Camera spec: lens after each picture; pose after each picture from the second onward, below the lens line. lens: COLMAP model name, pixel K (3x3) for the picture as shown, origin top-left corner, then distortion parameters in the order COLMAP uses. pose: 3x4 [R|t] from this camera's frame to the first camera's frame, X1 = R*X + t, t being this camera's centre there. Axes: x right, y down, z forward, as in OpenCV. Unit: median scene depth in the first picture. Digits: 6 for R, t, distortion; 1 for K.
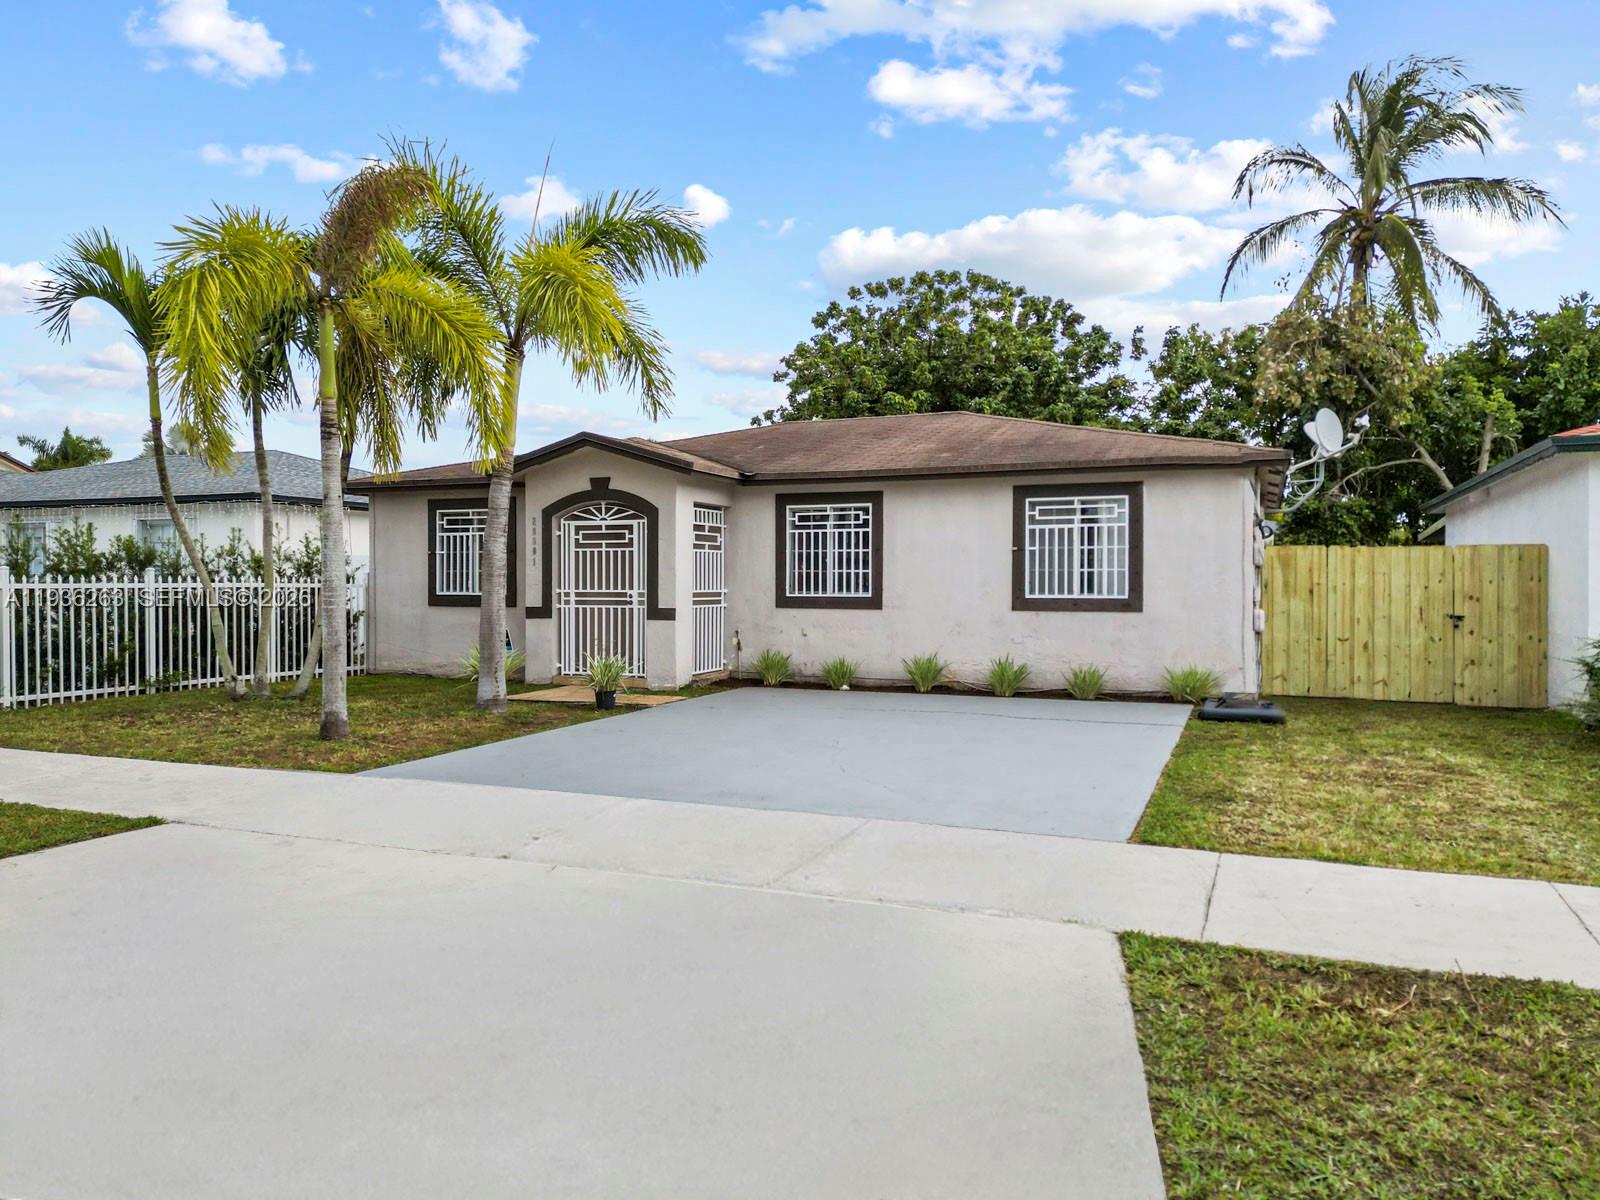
lens RADIAL K [[1127.7, 0, 806.0], [0, 1127.7, 590.3], [0, 0, 1]] dist [0.072119, -0.060805]
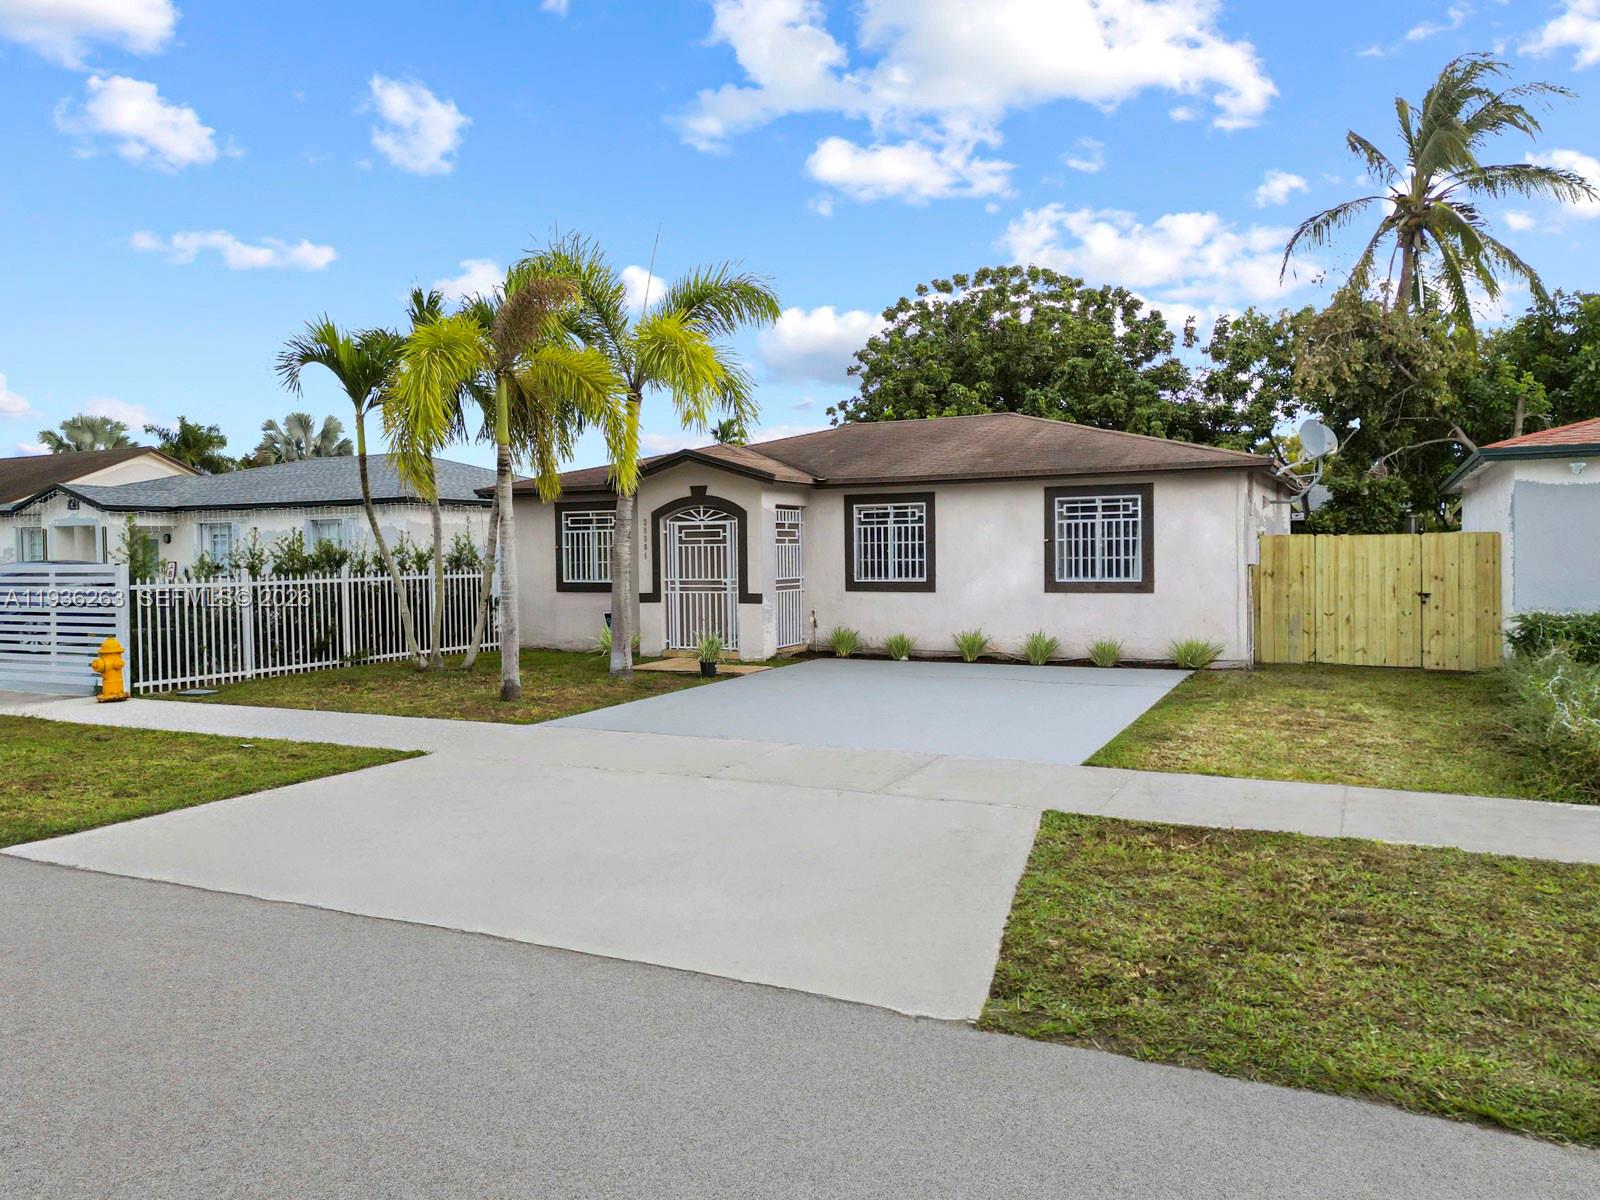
lens RADIAL K [[1127.7, 0, 806.0], [0, 1127.7, 590.3], [0, 0, 1]] dist [0.072119, -0.060805]
pose [[0.997329, -0.011535, -0.072121, 0.017696], [0.013514, 0.999544, 0.027012, -0.018968], [0.071777, -0.027915, 0.997030, -0.193846]]
